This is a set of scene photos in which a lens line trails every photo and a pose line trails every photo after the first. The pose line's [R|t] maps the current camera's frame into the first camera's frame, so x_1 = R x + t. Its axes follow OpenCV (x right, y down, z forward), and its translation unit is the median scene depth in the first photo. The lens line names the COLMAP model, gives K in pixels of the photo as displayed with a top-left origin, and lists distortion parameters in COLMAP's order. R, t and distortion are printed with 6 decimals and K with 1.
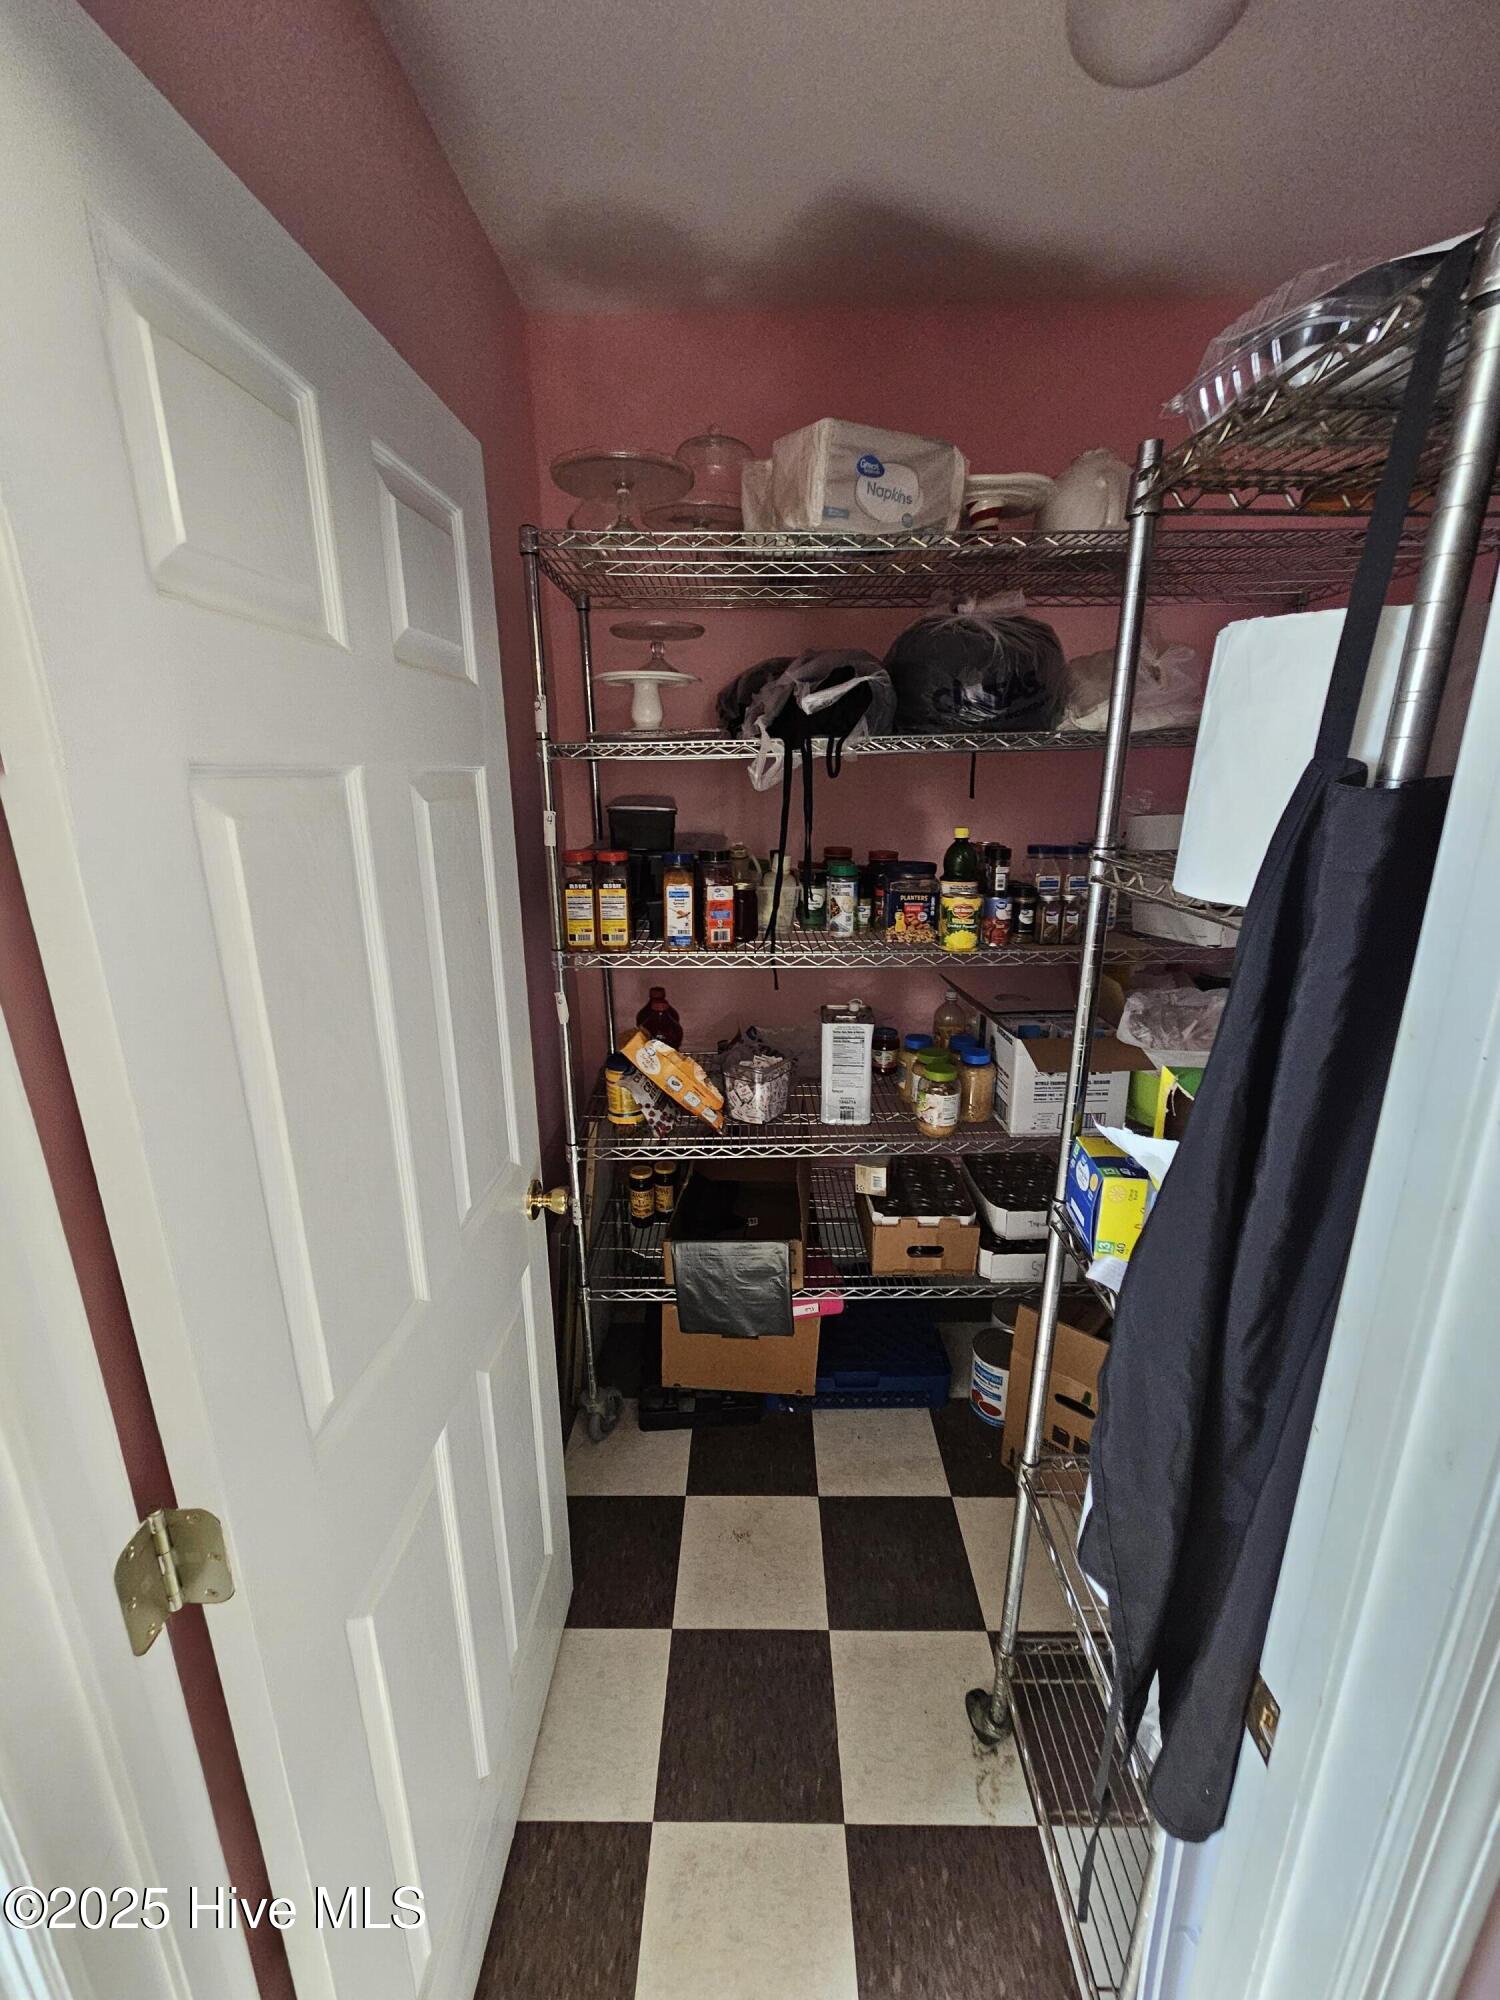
lens RADIAL K [[819.7, 0, 759.2], [0, 819.7, 1004.5], [0, 0, 1]] dist [0.010743, -0.000025]
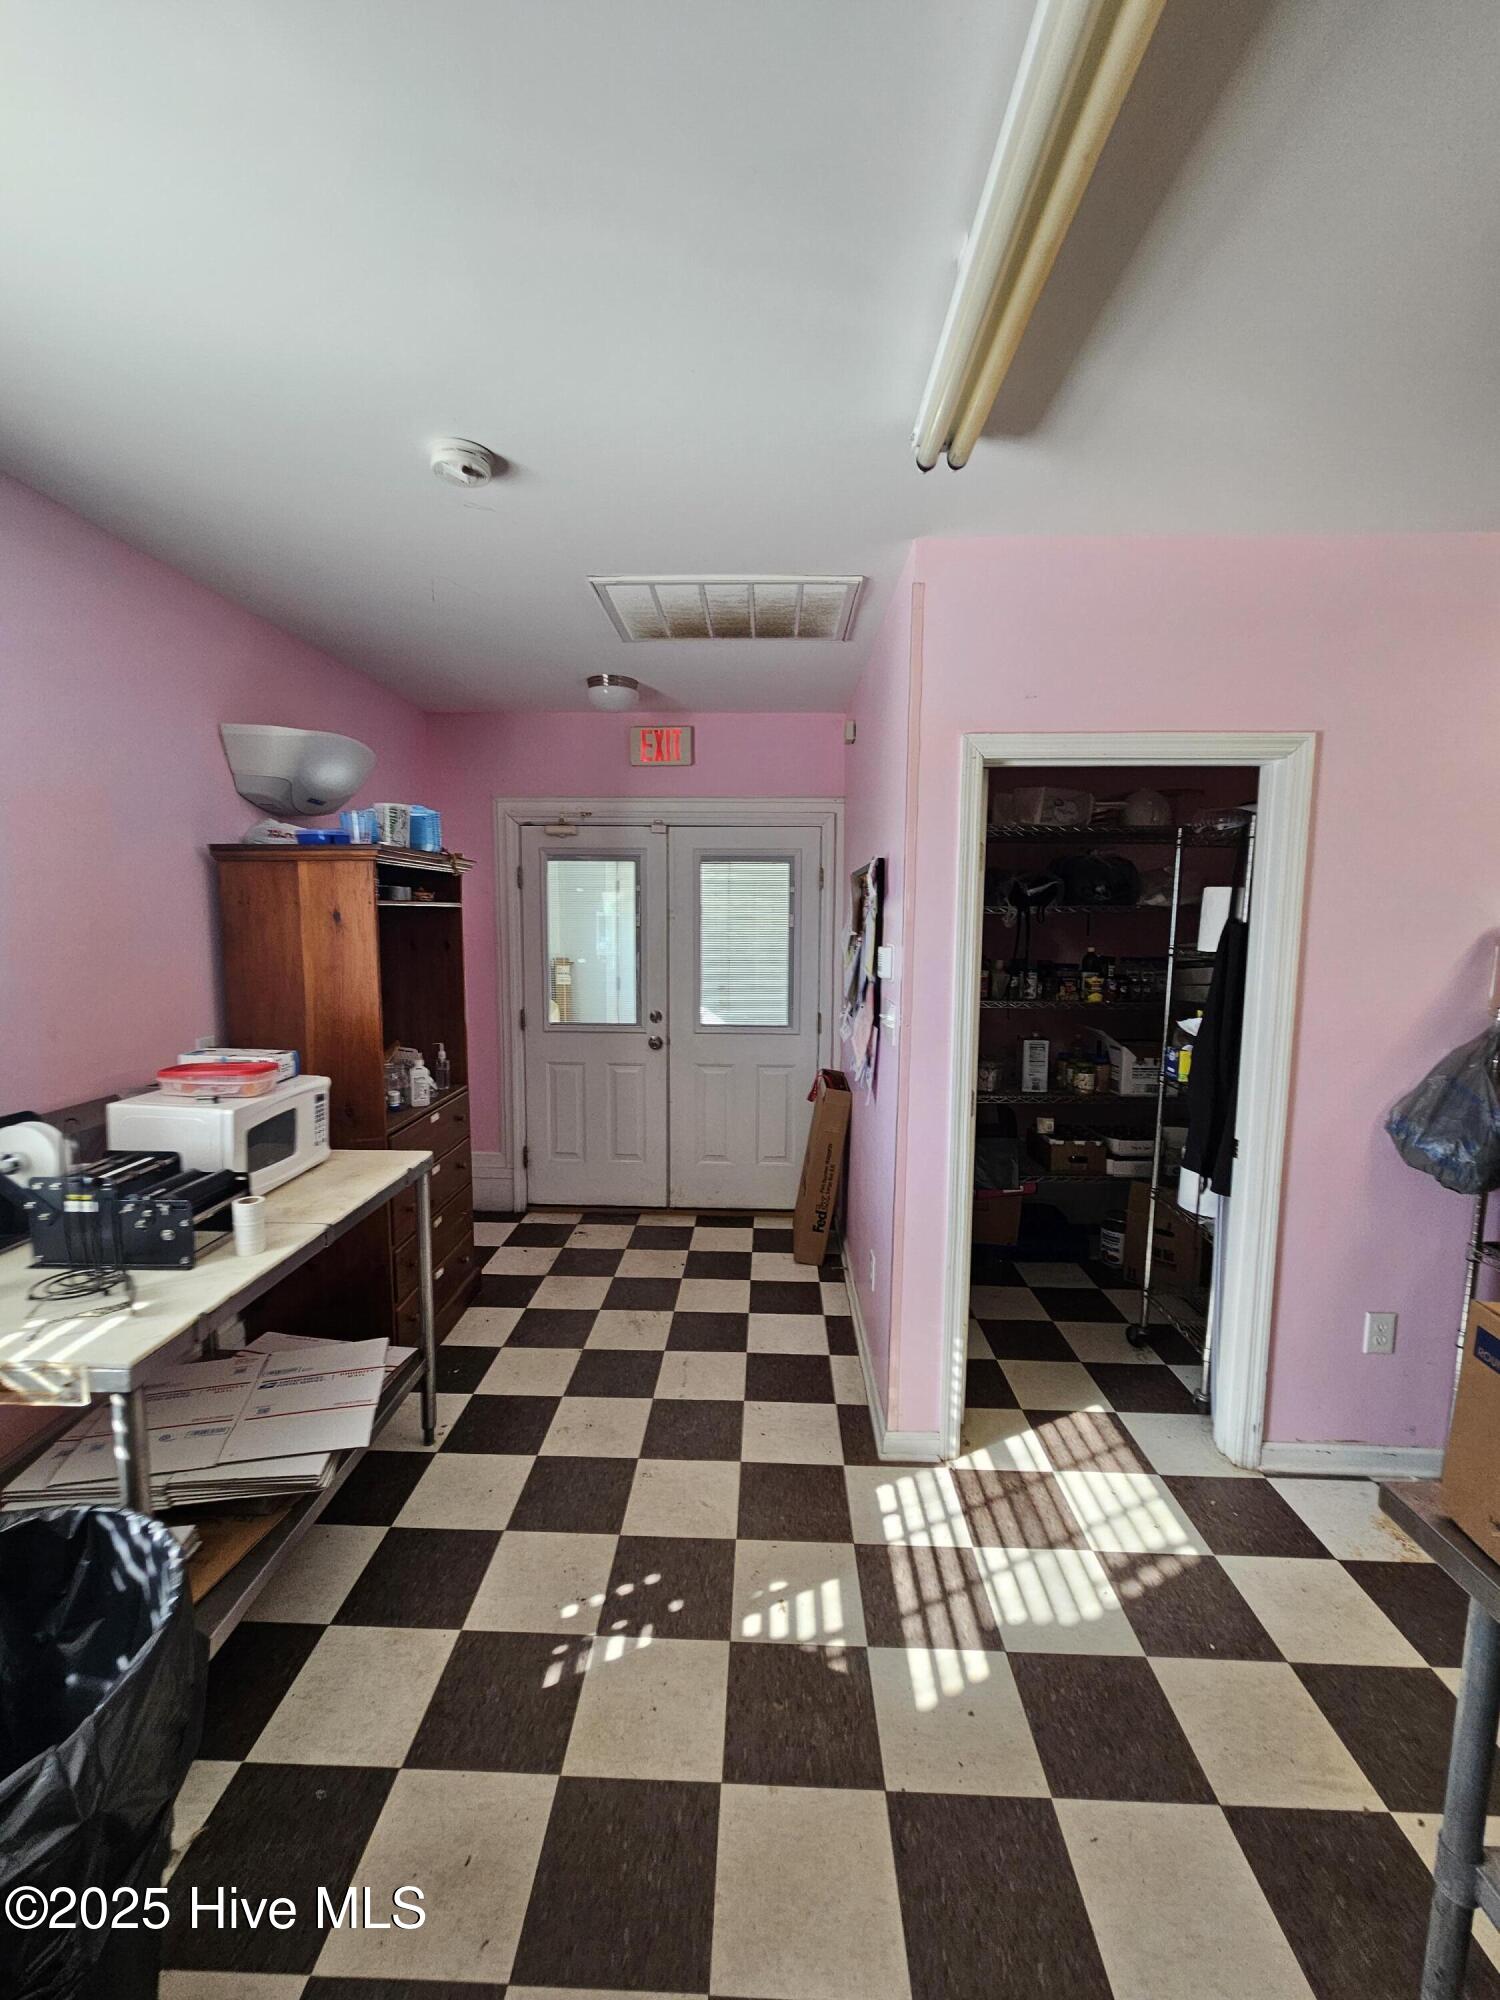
lens RADIAL K [[819.7, 0, 746.1], [0, 819.7, 1002.4], [0, 0, 1]] dist [0.010743, -0.000025]
pose [[0.999359, 0.019086, -0.030283, -0.581865], [-0.024185, 0.983708, -0.178137, 0.327847], [0.026390, 0.178756, 0.983540, -1.095549]]
